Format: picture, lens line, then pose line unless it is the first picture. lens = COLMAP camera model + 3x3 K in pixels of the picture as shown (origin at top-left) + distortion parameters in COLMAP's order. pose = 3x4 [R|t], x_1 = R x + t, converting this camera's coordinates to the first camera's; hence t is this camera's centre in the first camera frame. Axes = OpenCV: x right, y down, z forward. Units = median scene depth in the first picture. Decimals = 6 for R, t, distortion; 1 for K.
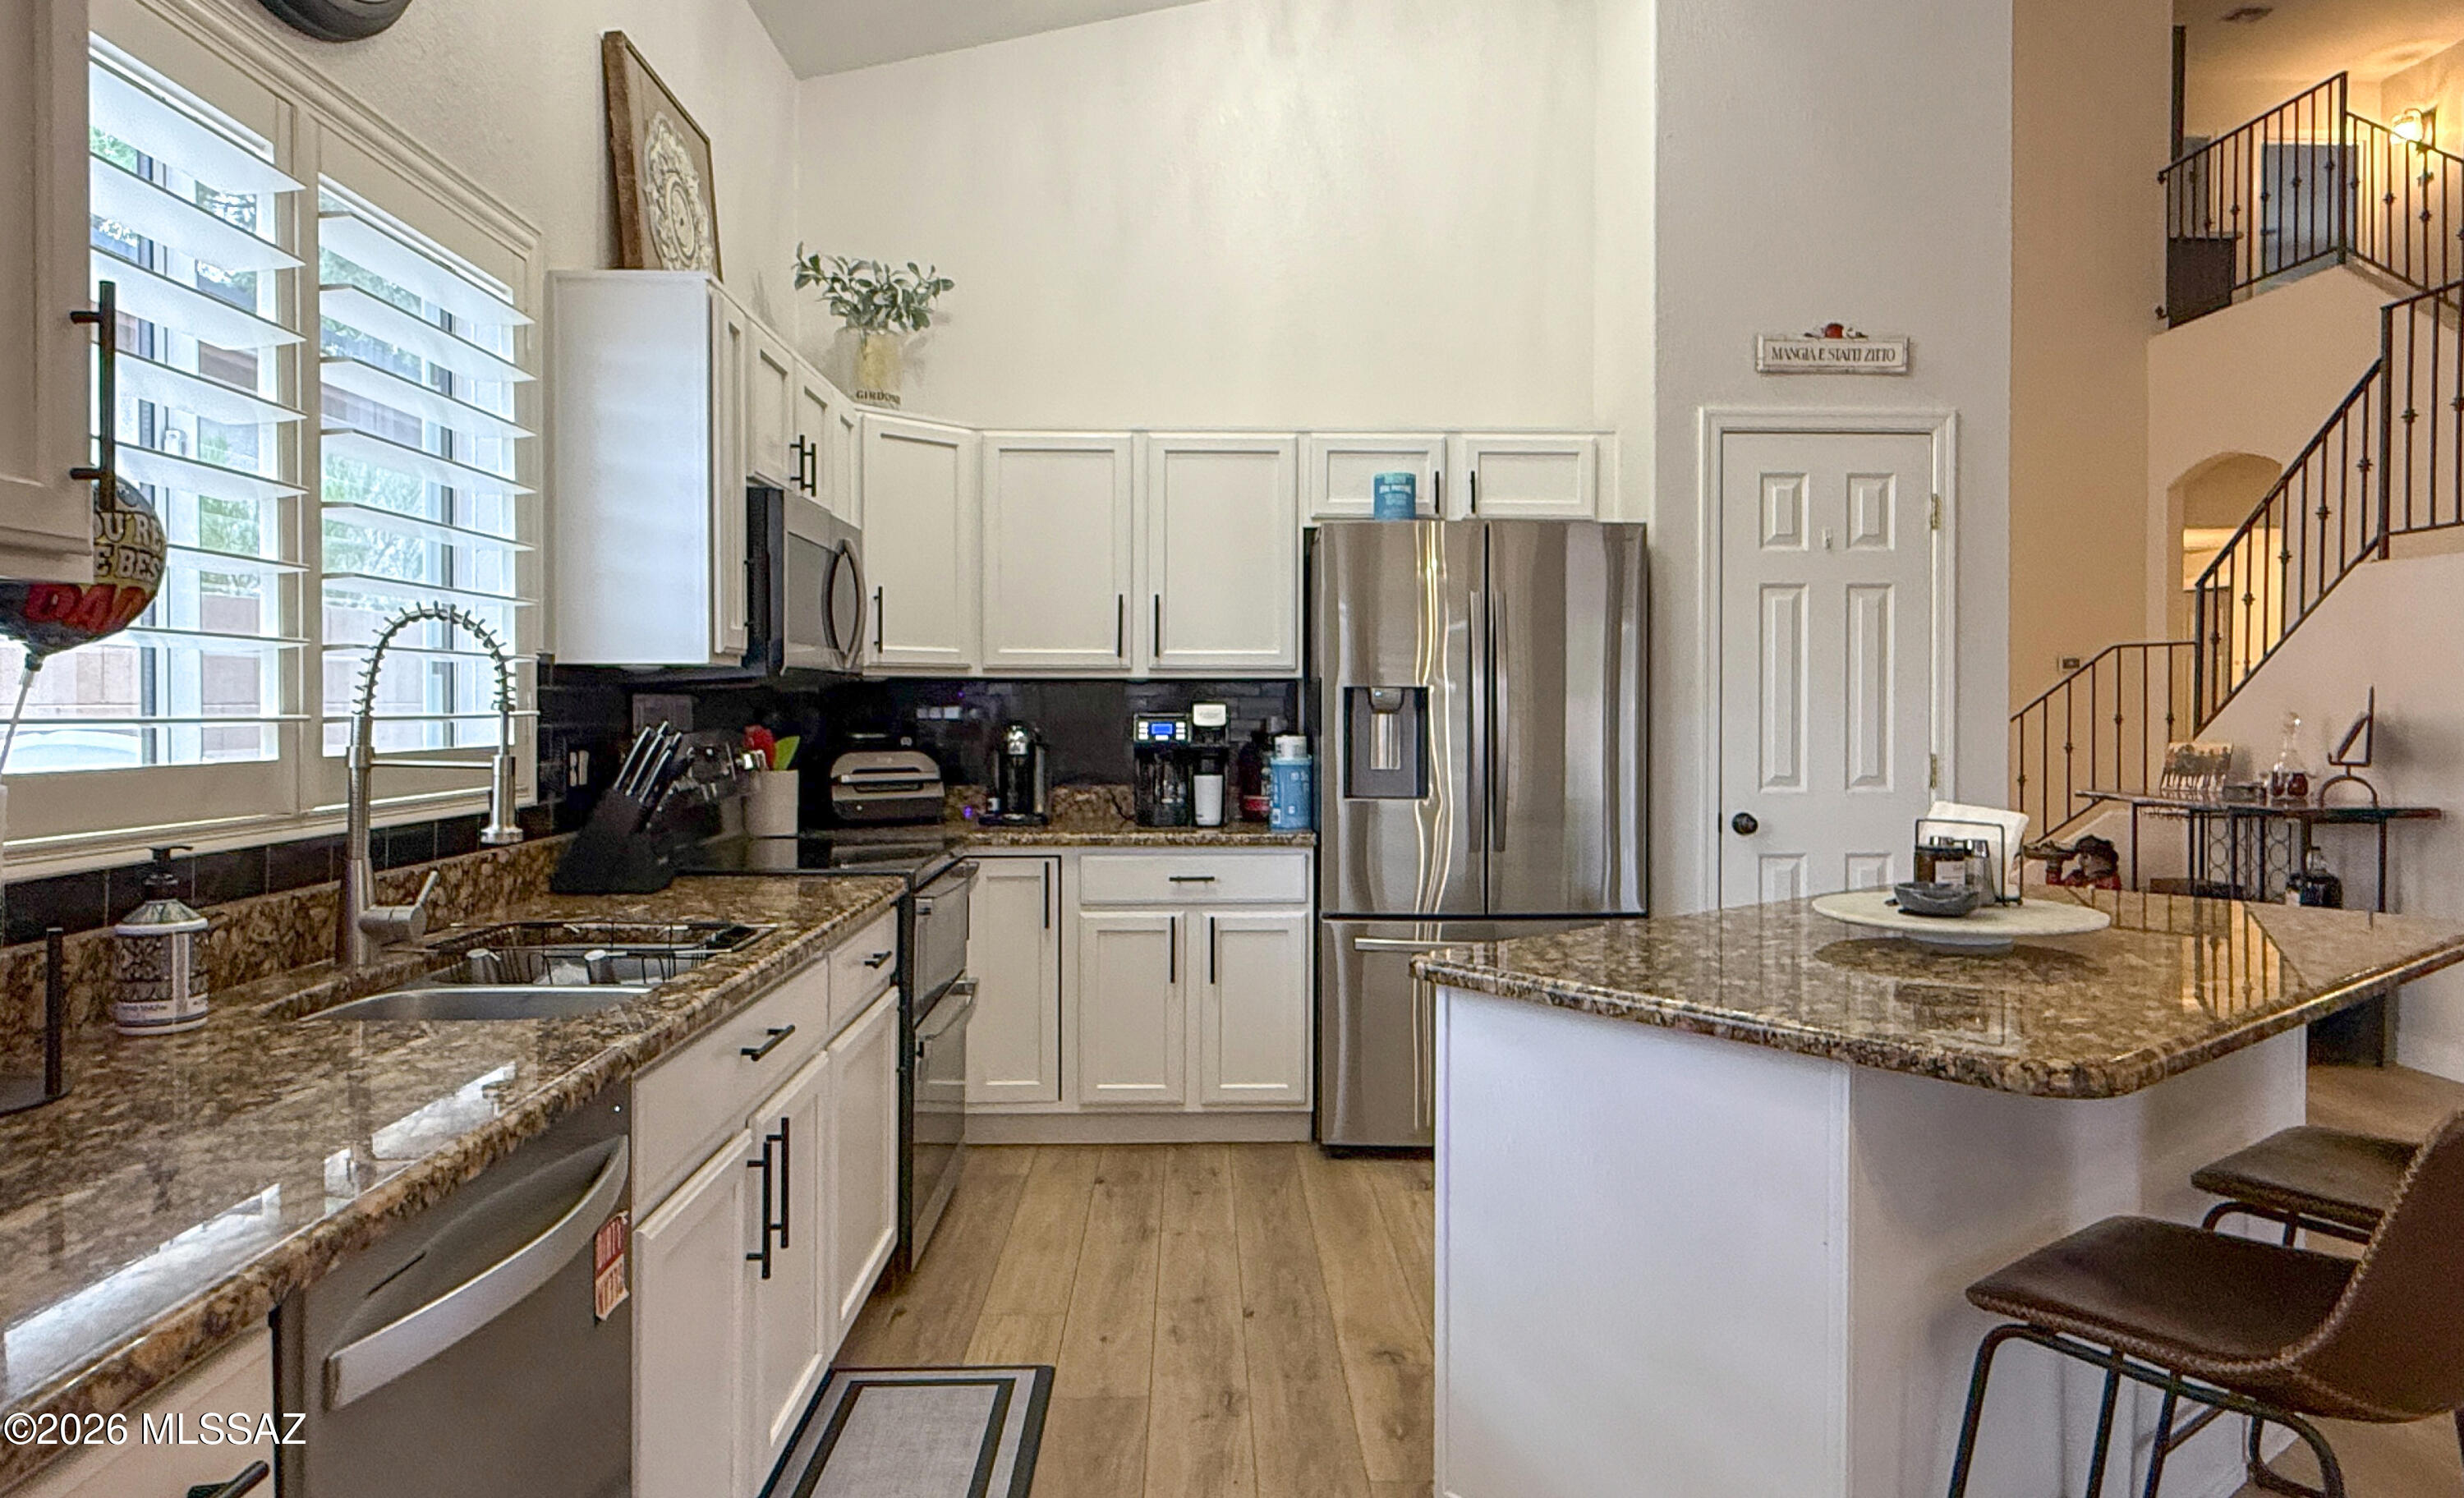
lens RADIAL K [[1548.6, 0, 1187.5], [0, 1548.6, 731.4], [0, 0, 1]] dist [-0.001296, 0.000276]
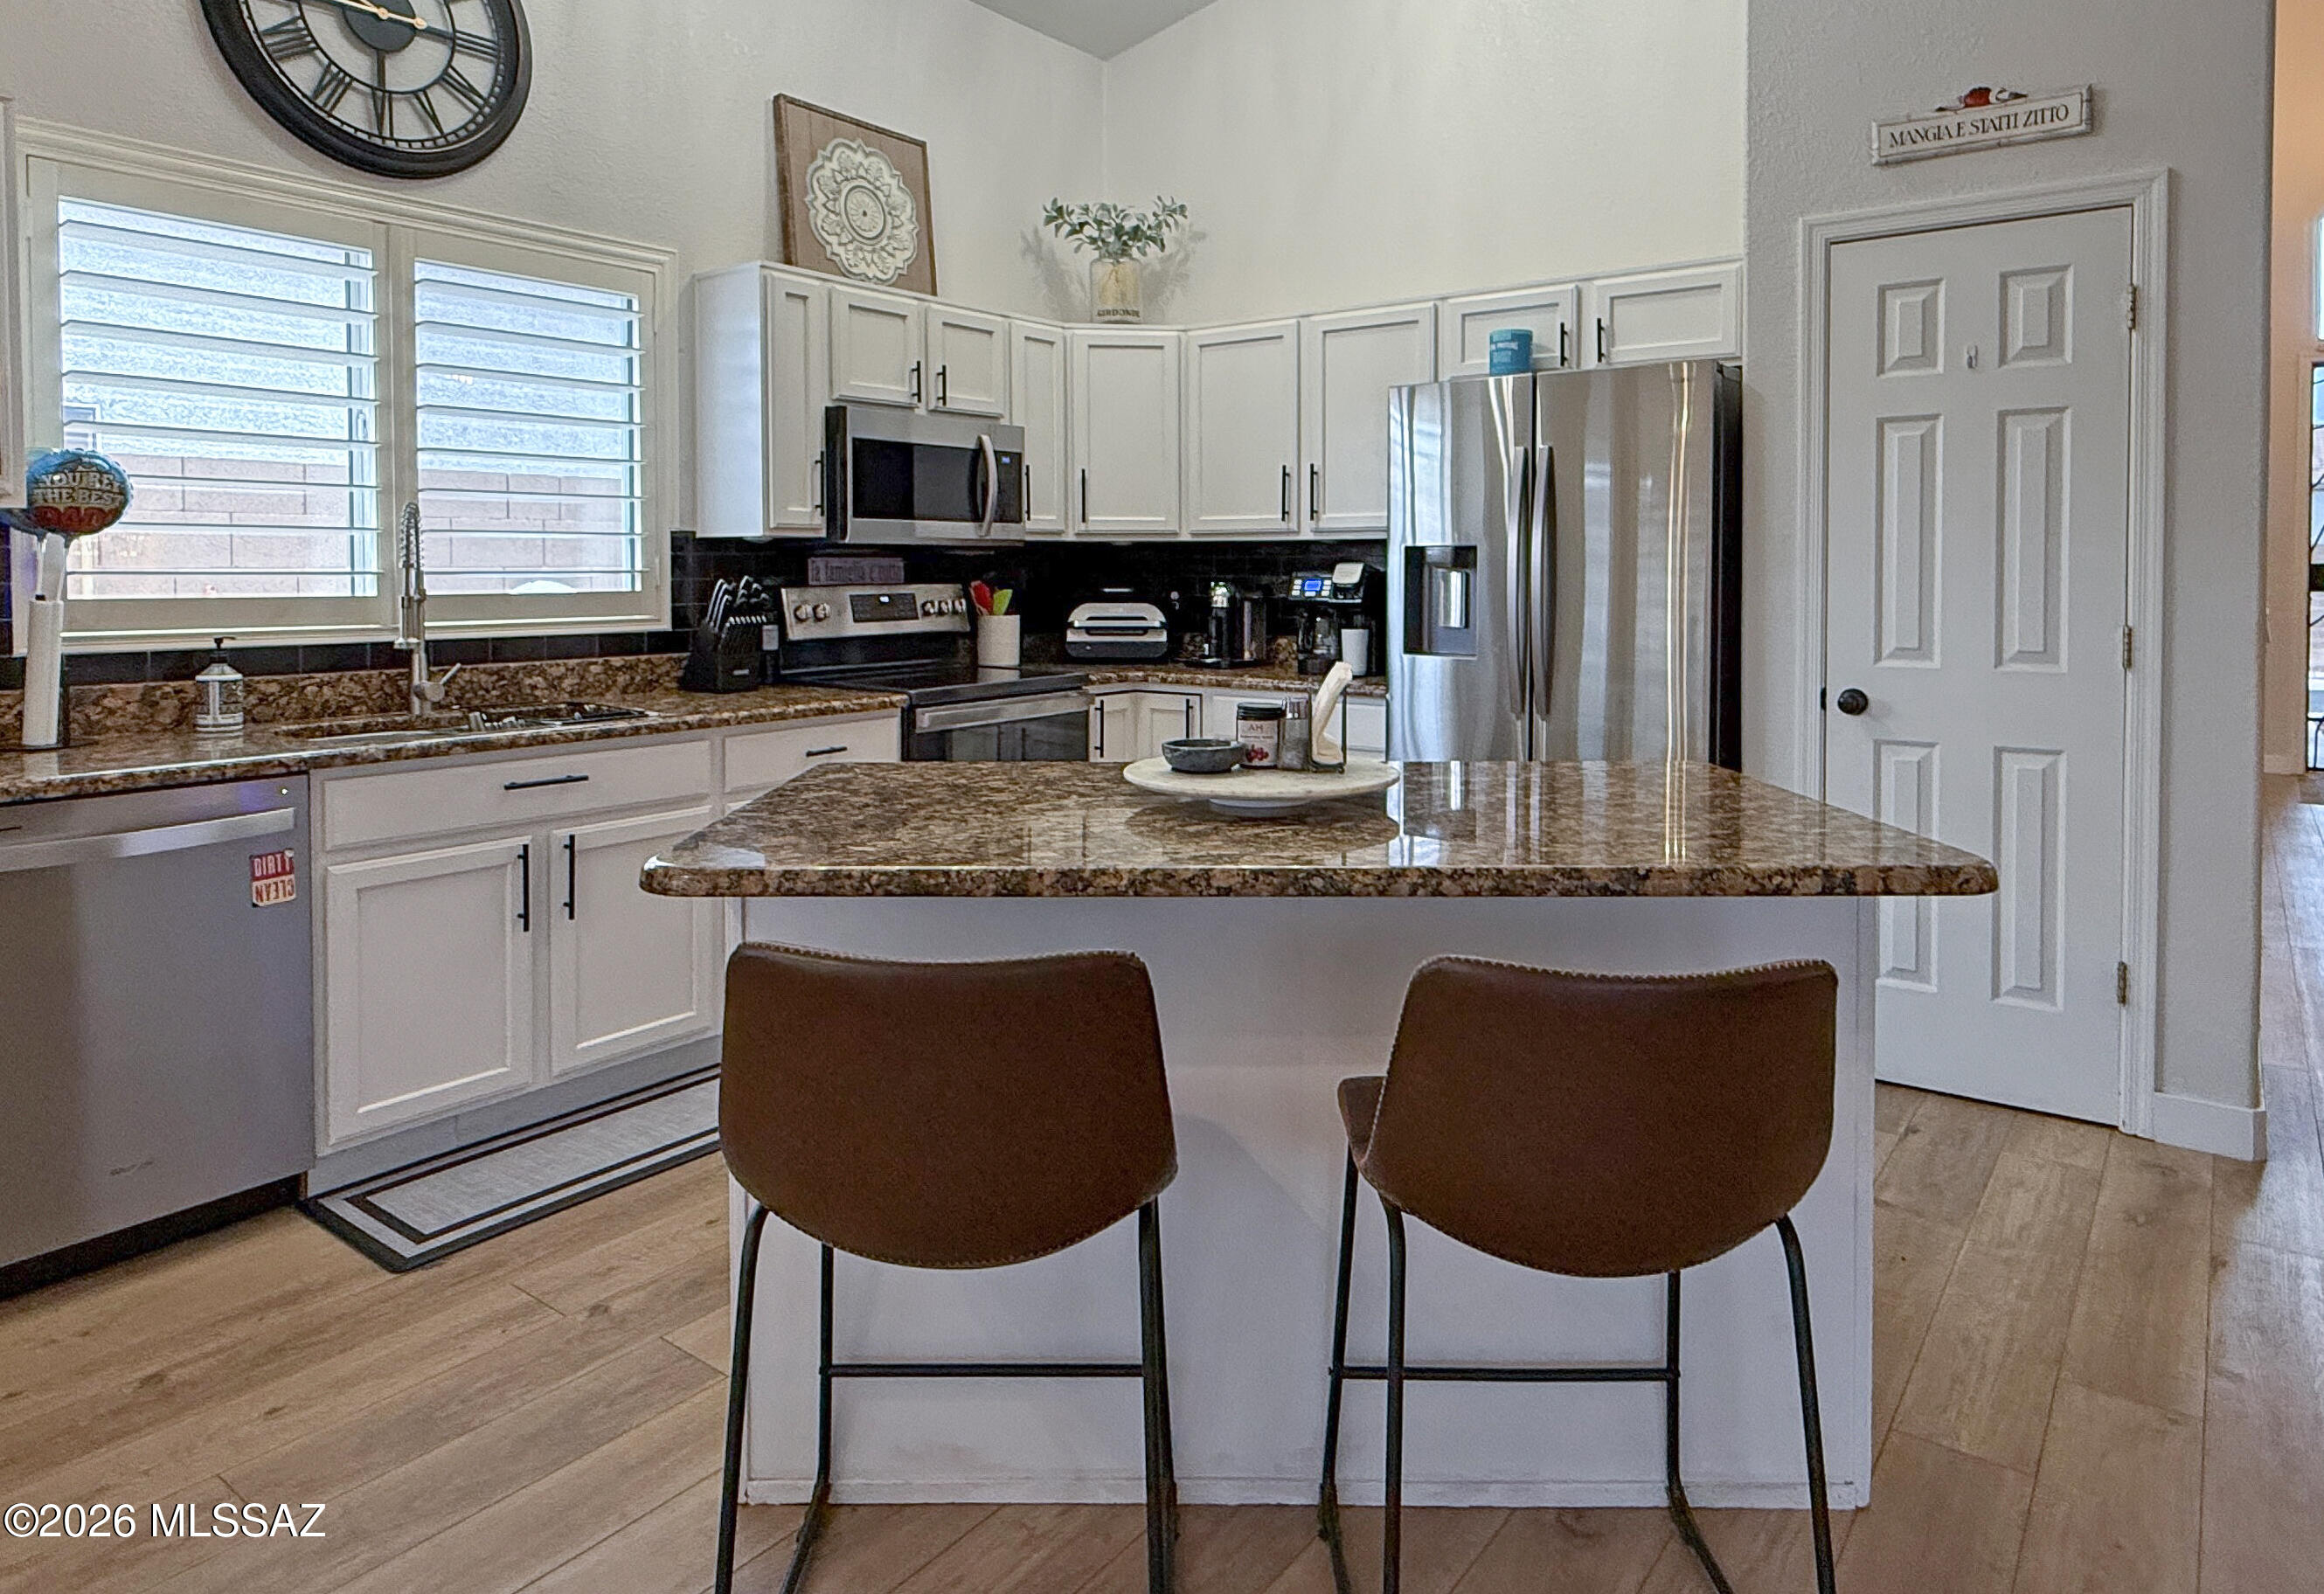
lens RADIAL K [[1439.2, 0, 1143.1], [0, 1439.2, 611.9], [0, 0, 1]] dist [0.001922, -0.000172]
pose [[0.767384, 0.018923, -0.640908, 0.571150], [-0.009402, 0.999789, 0.018261, -0.000699], [0.641118, -0.007988, 0.767400, 0.144490]]
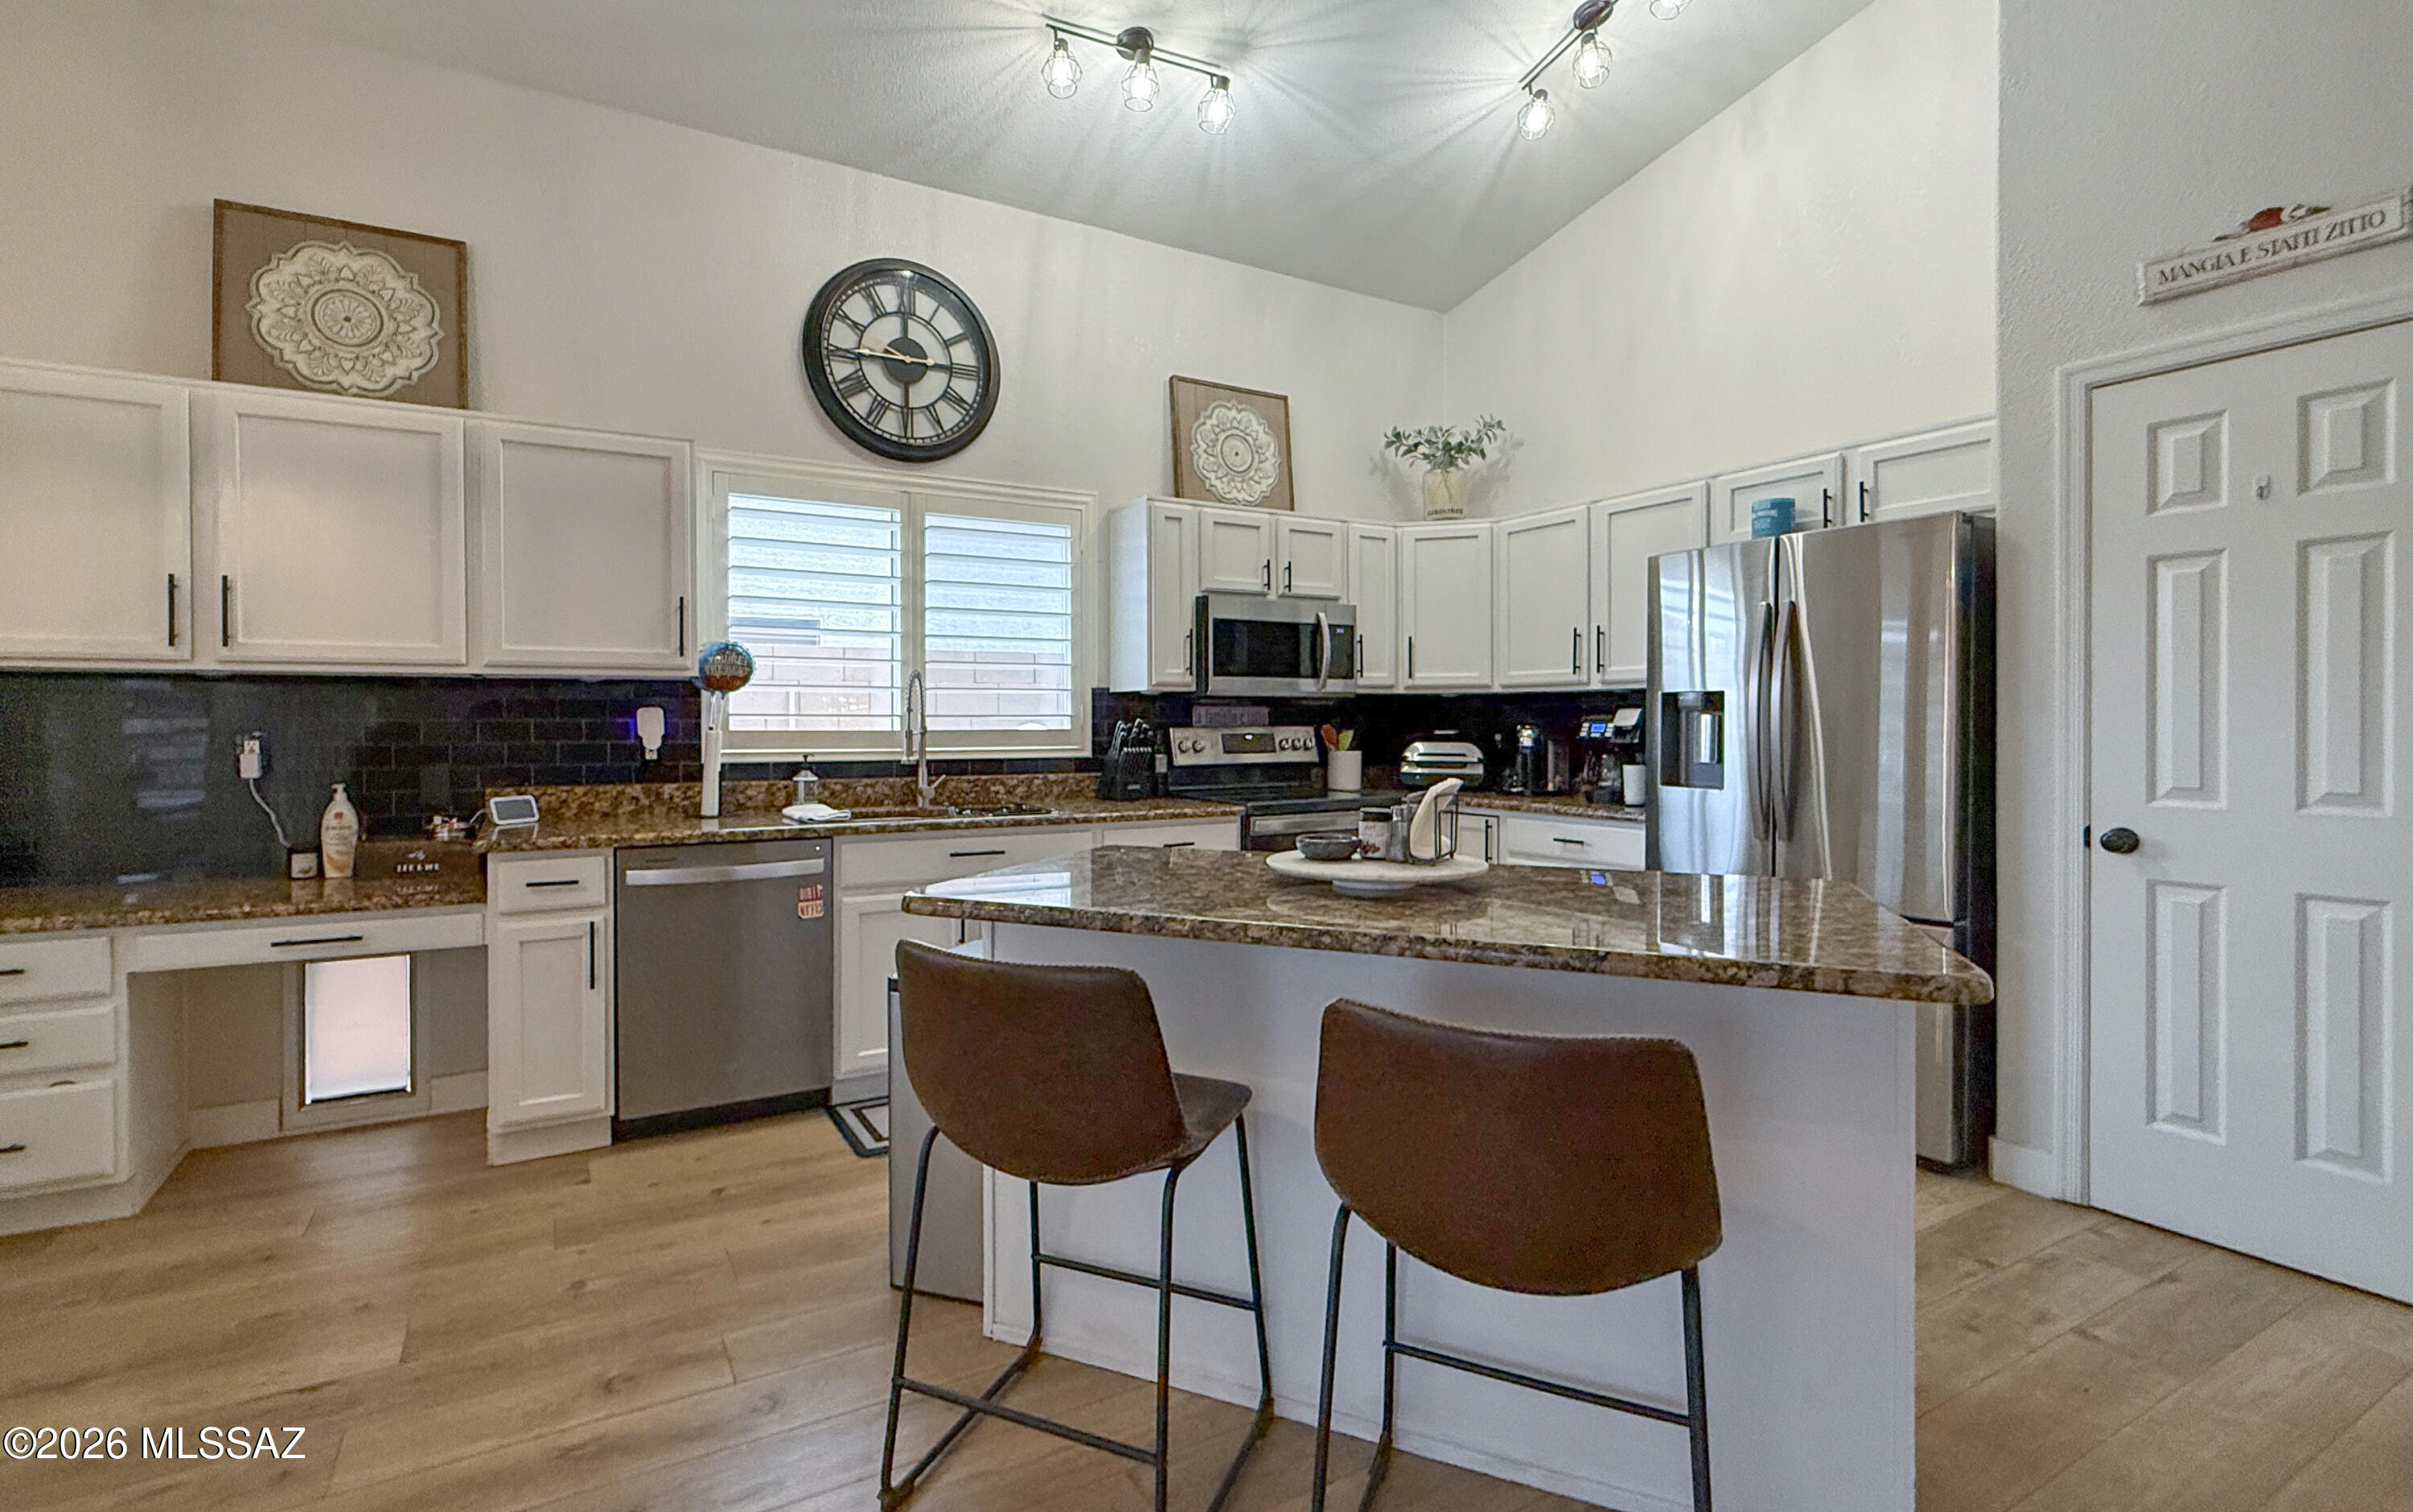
lens RADIAL K [[1103.8, 0, 1111.7], [0, 1103.8, 737.2], [0, 0, 1]] dist [0.004035, -0.000824]
pose [[0.430814, 0.010763, -0.902376, 0.676571], [-0.014152, 0.999886, 0.005170, 0.007477], [0.902330, 0.010543, 0.430918, 0.239356]]
